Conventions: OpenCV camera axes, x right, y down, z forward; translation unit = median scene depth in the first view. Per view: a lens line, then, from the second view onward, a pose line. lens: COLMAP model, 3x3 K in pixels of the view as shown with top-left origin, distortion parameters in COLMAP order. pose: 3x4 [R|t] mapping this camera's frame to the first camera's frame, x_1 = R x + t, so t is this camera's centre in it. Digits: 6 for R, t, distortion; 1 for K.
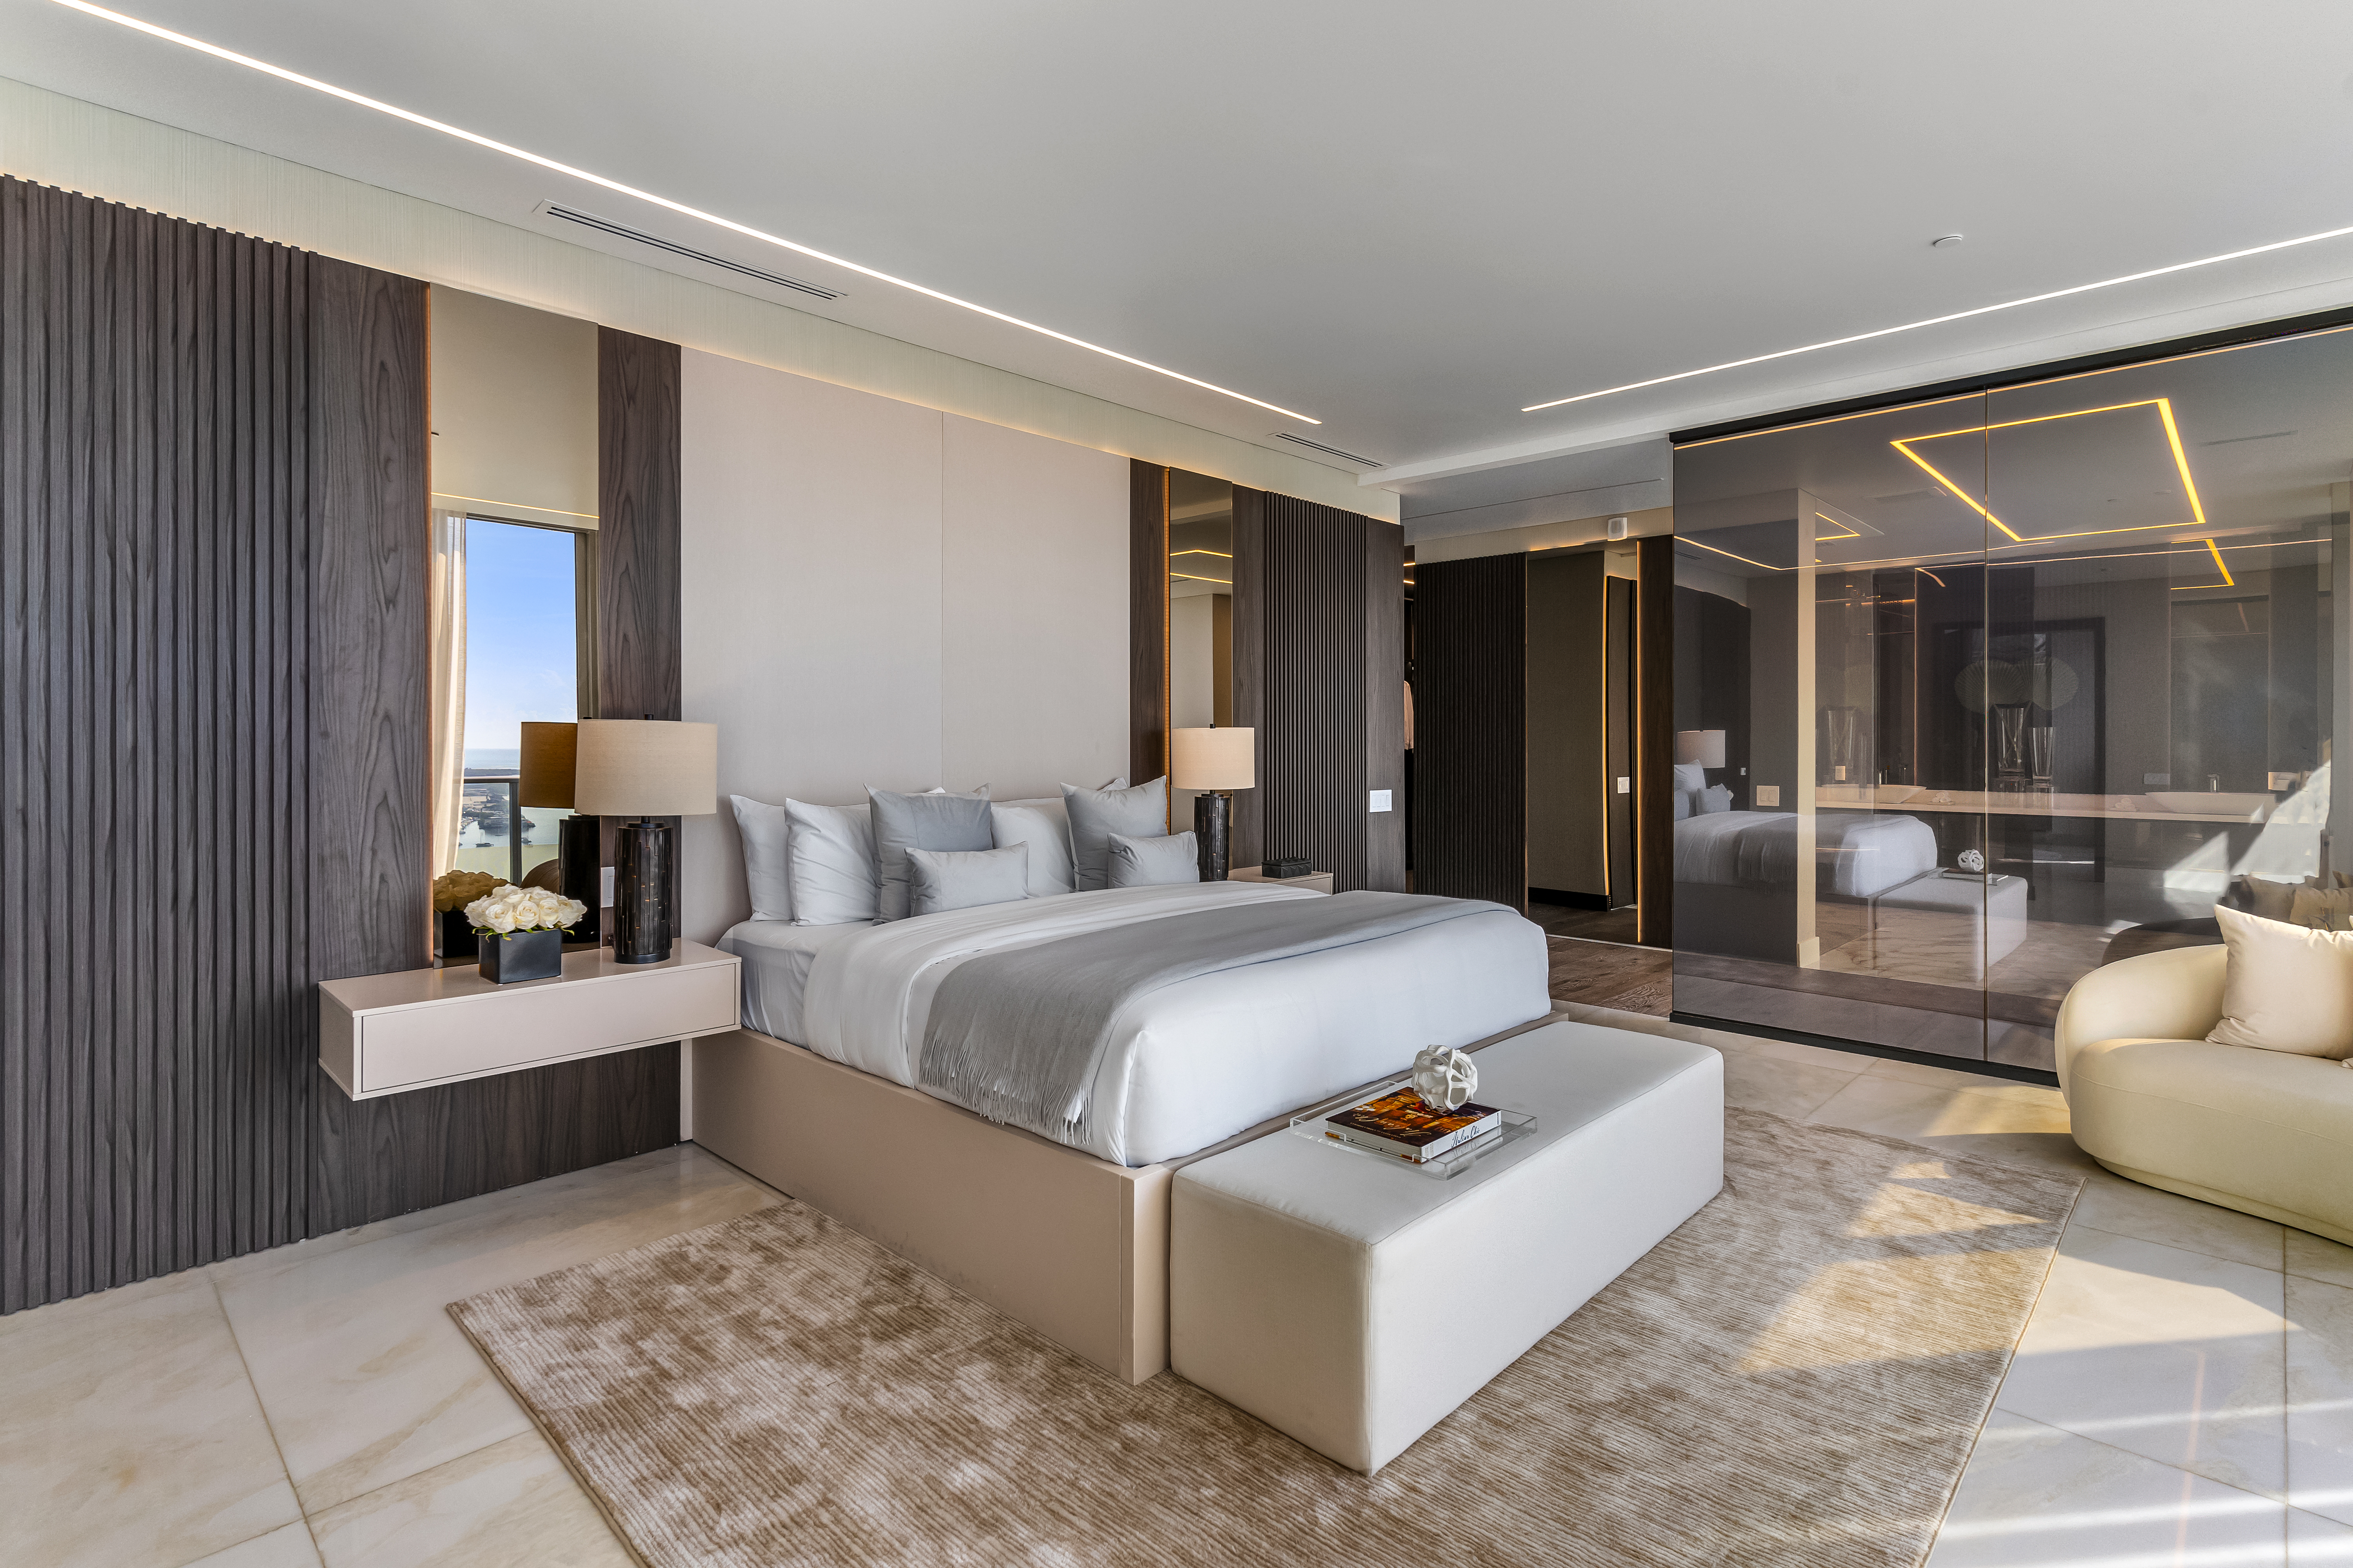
lens RADIAL K [[1129.5, 0, 1176.5], [0, 1129.5, 784.0], [0, 0, 1]] dist [-0.000244, 0.001199]
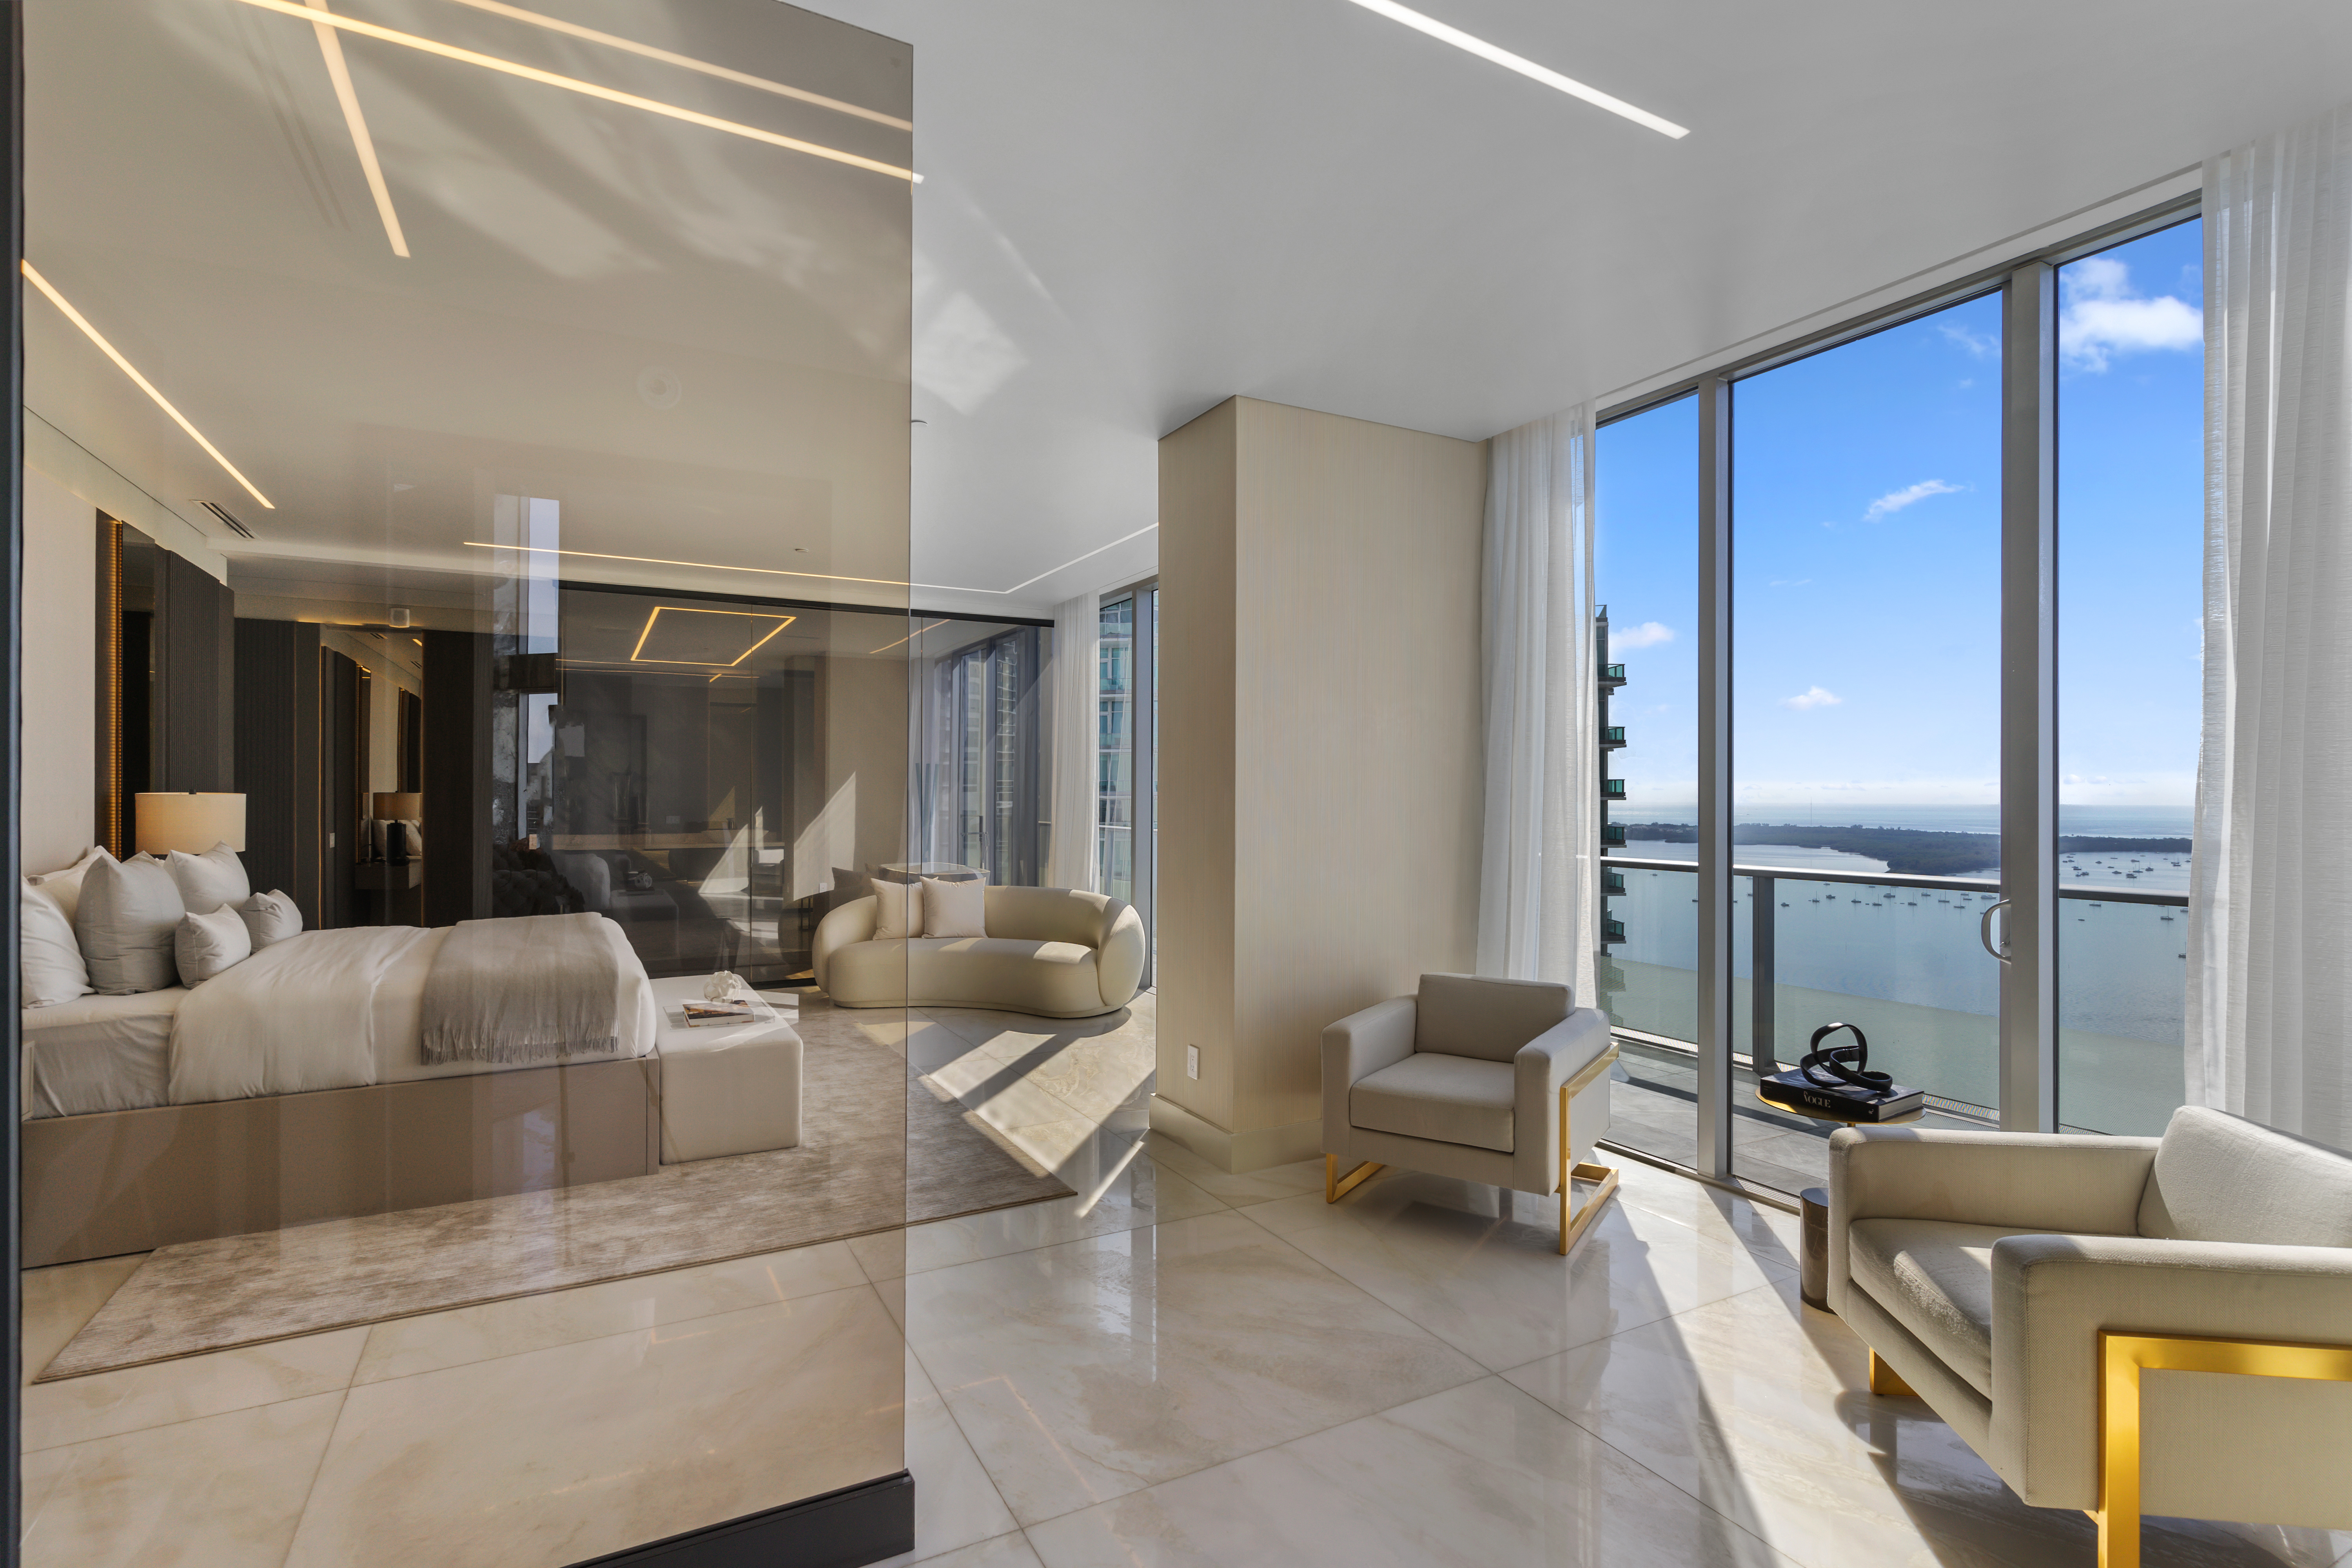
lens RADIAL K [[1129.1, 0, 1176.0], [0, 1129.1, 784.0], [0, 0, 1]] dist [-0.000244, 0.001199]
pose [[0.290962, 0.008107, 0.956700, -1.353154], [0.038780, 0.999042, -0.020260, 0.000453], [-0.955948, 0.042996, 0.290369, -0.268117]]
